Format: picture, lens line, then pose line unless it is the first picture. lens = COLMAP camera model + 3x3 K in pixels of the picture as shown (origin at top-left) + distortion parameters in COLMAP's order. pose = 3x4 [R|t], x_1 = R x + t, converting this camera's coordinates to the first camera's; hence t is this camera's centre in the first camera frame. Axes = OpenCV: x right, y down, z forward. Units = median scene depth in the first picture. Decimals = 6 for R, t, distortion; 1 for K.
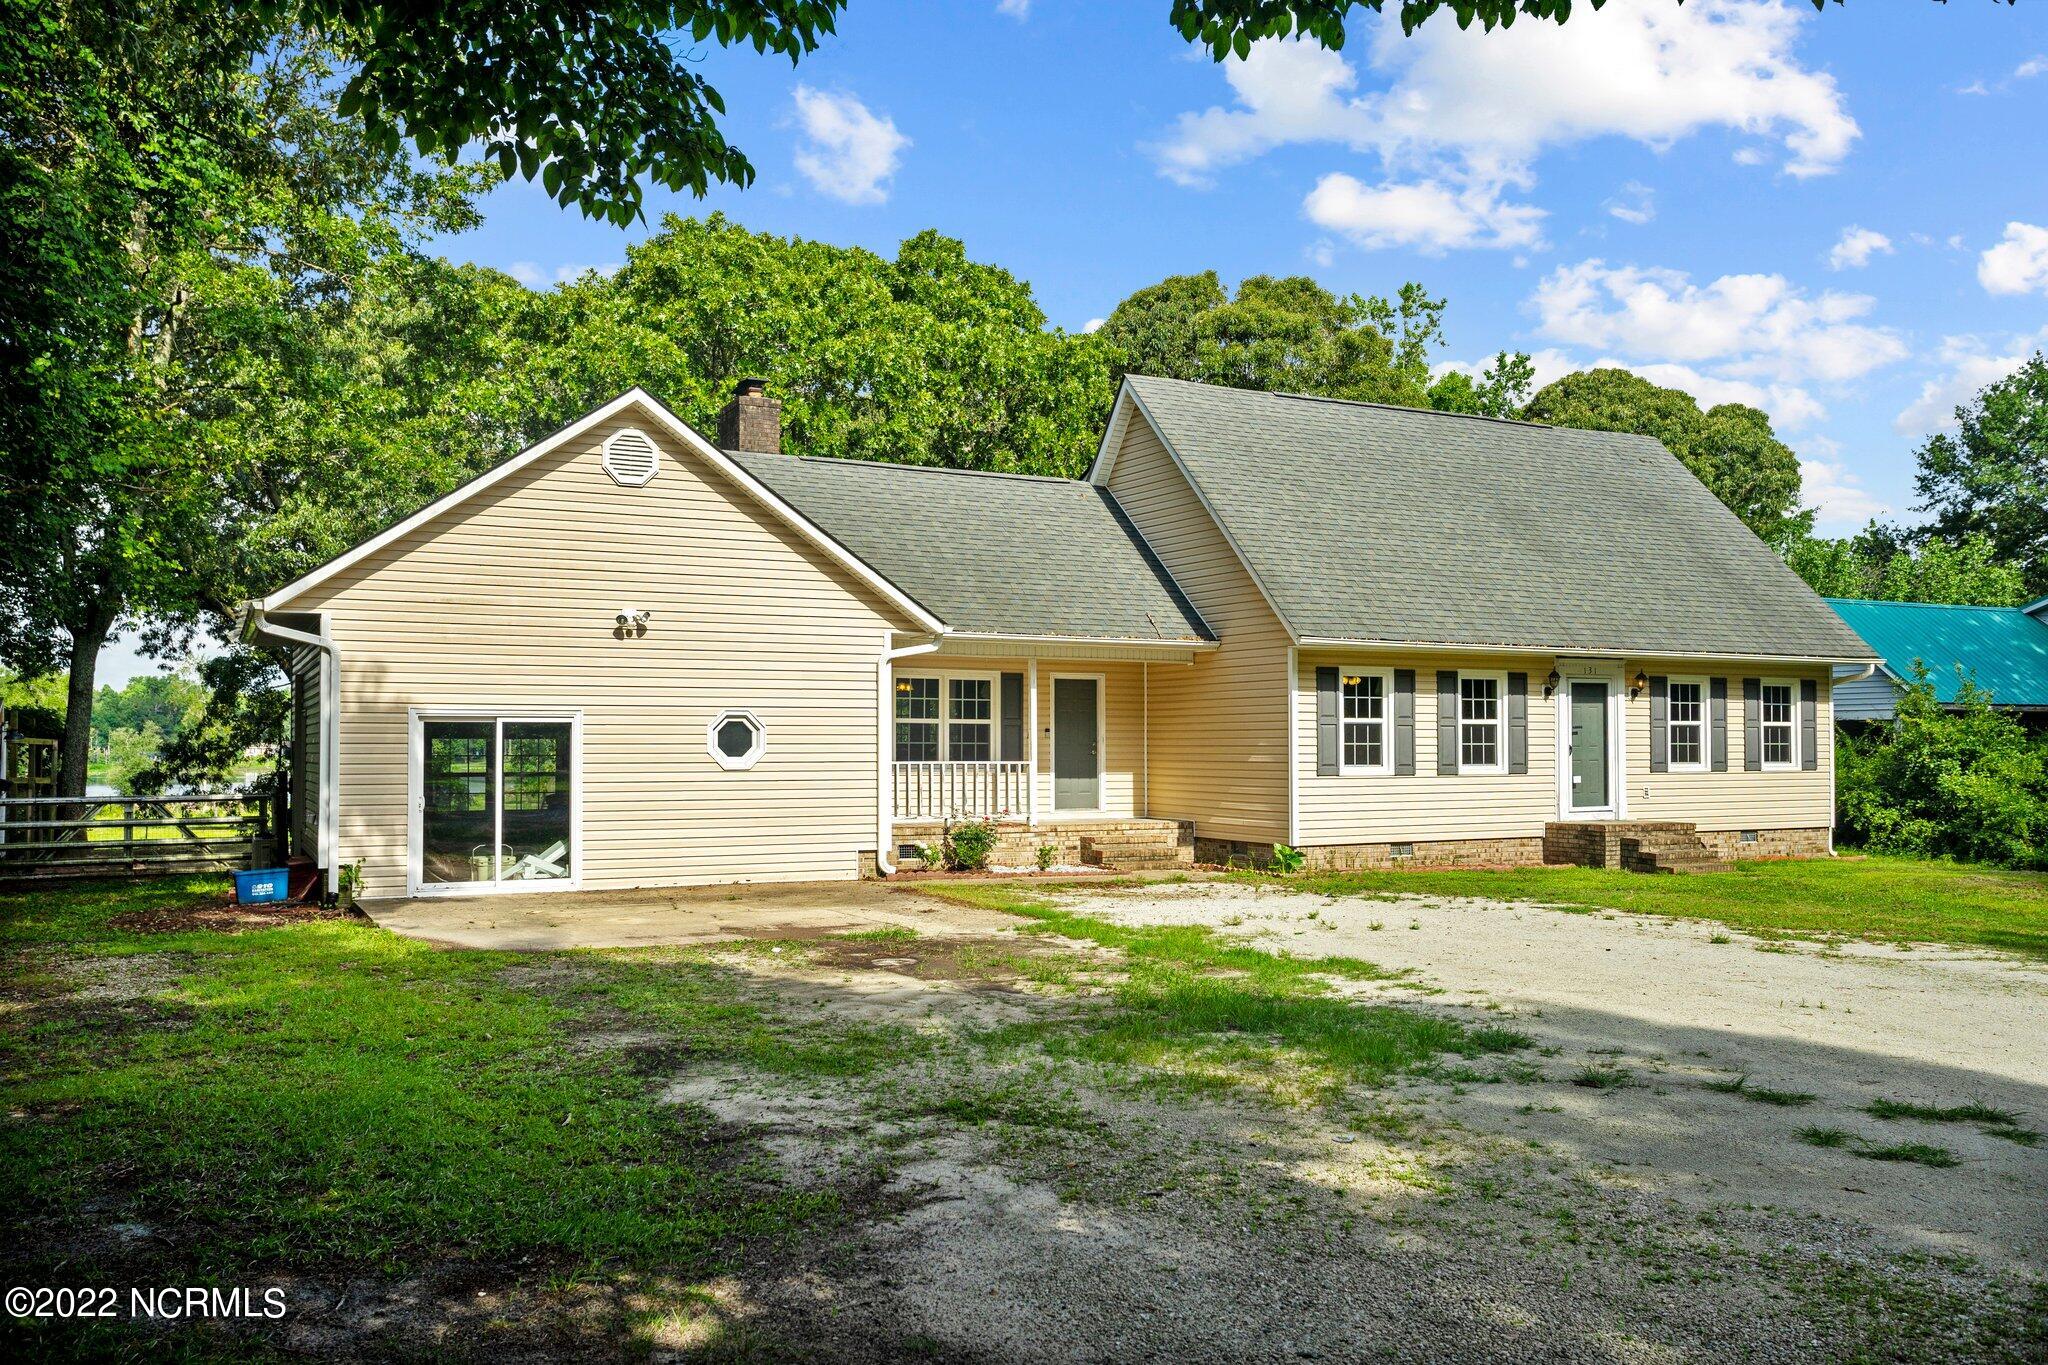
lens RADIAL K [[1648.1, 0, 1024.0], [0, 1648.1, 682.5], [0, 0, 1]] dist [-0.008754, -0.001185]
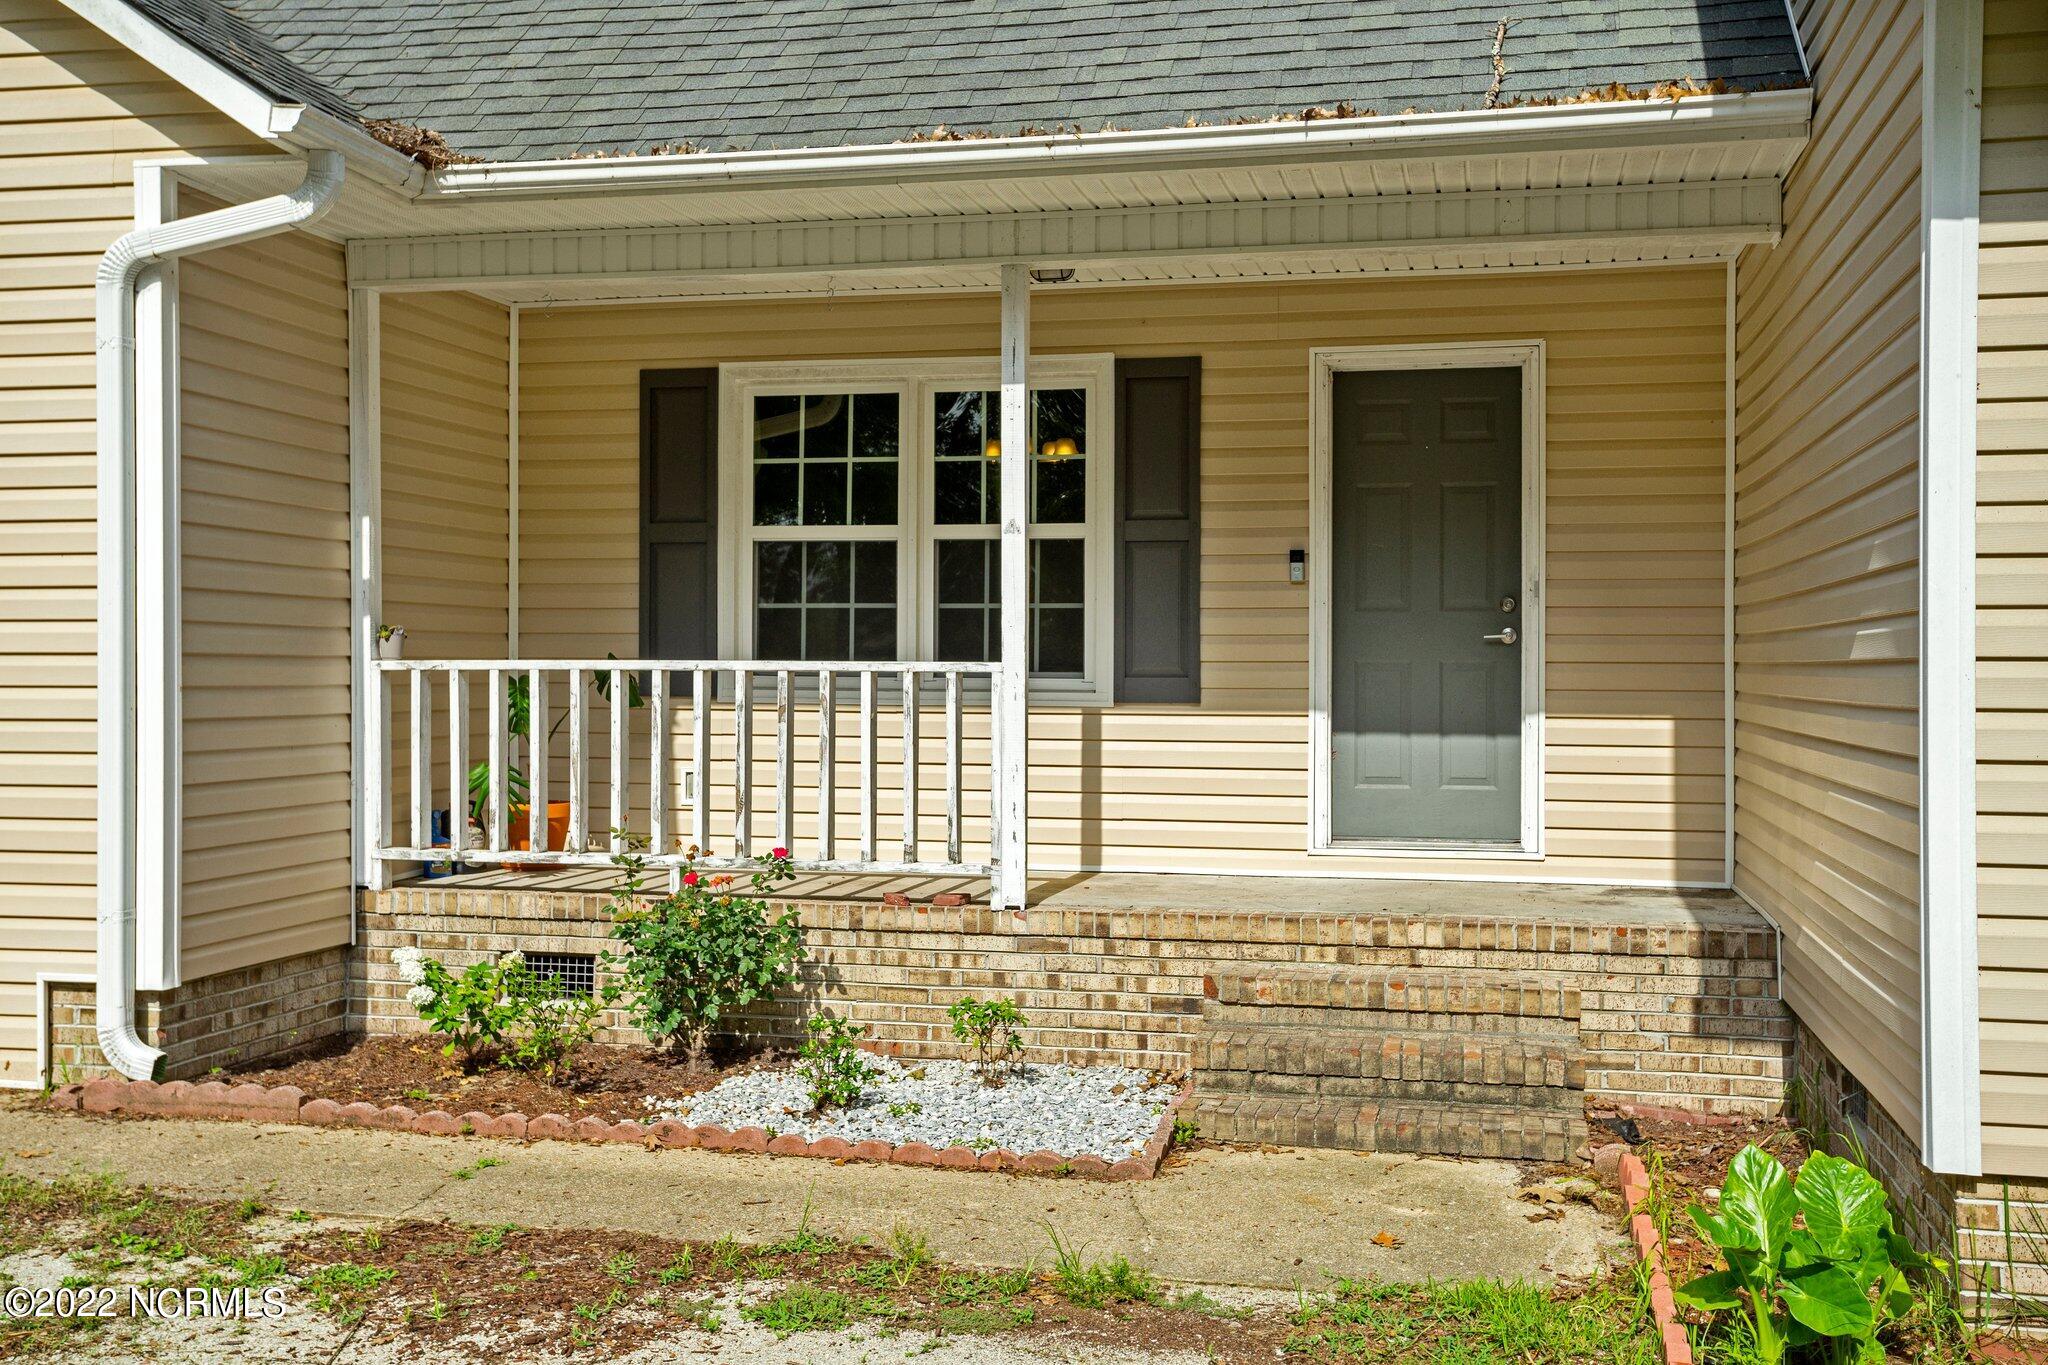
lens RADIAL K [[2056.1, 0, 1024.0], [0, 2056.1, 682.5], [0, 0, 1]] dist [0.003294, -0.001655]
pose [[0.769321, 0.007043, -0.638823, 0.206075], [0.019410, 0.999220, 0.034392, 0.038520], [0.638567, -0.038858, 0.768585, 0.725312]]
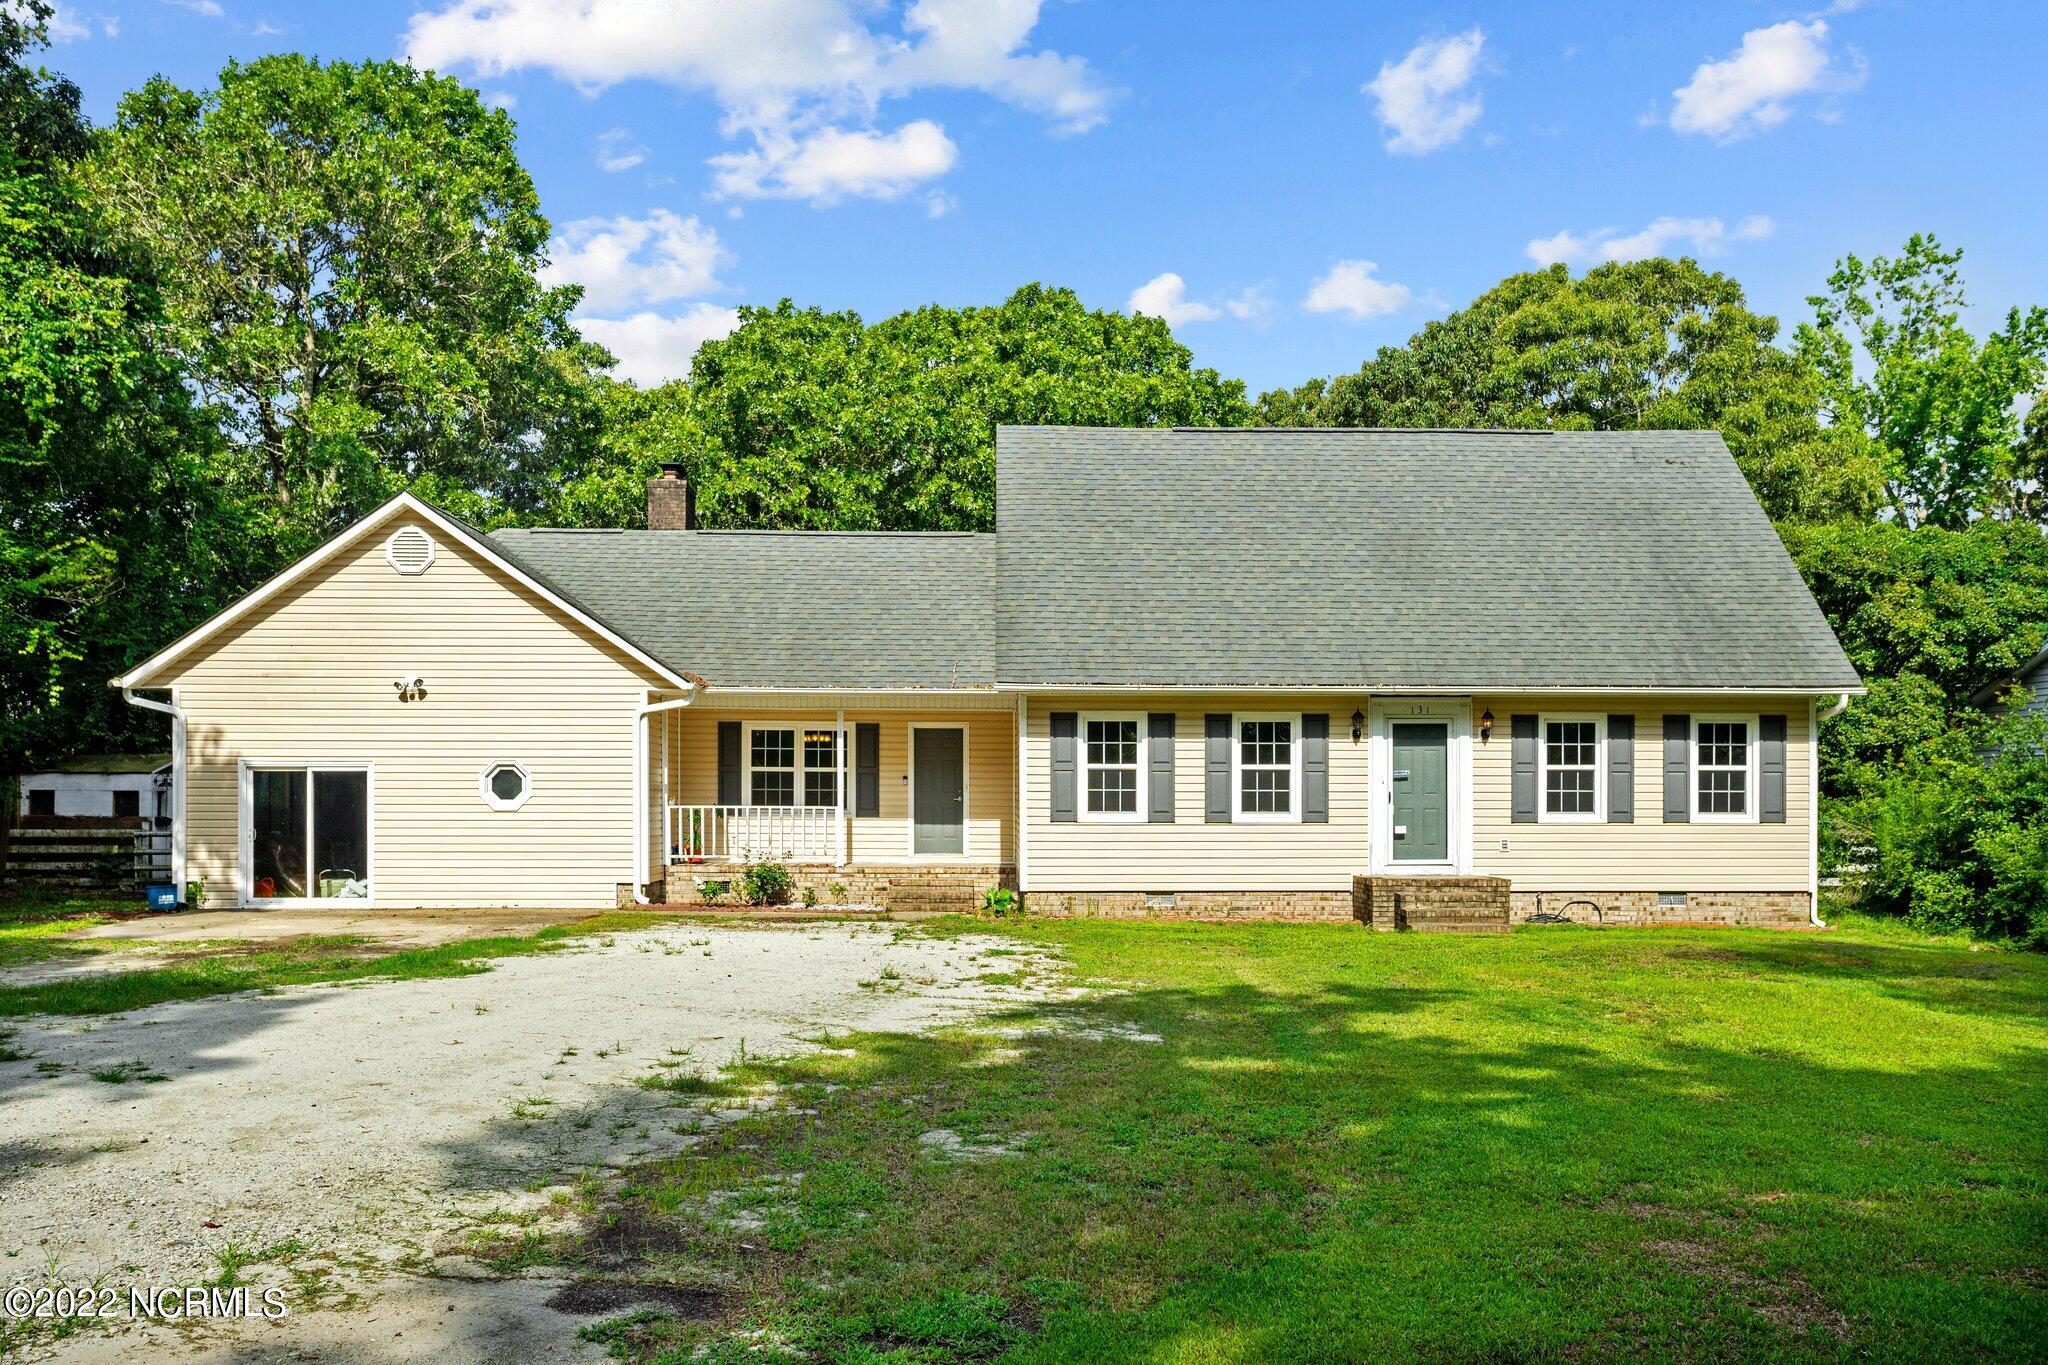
lens RADIAL K [[1763.0, 0, 1018.6], [0, 1763.0, 764.2], [0, 0, 1]] dist [-0.030121, 0.098267]
pose [[0.900224, -0.006392, -0.435379, 0.581502], [0.014001, 0.999800, 0.014270, 0.005794], [0.435201, -0.018942, 0.900134, 0.028261]]
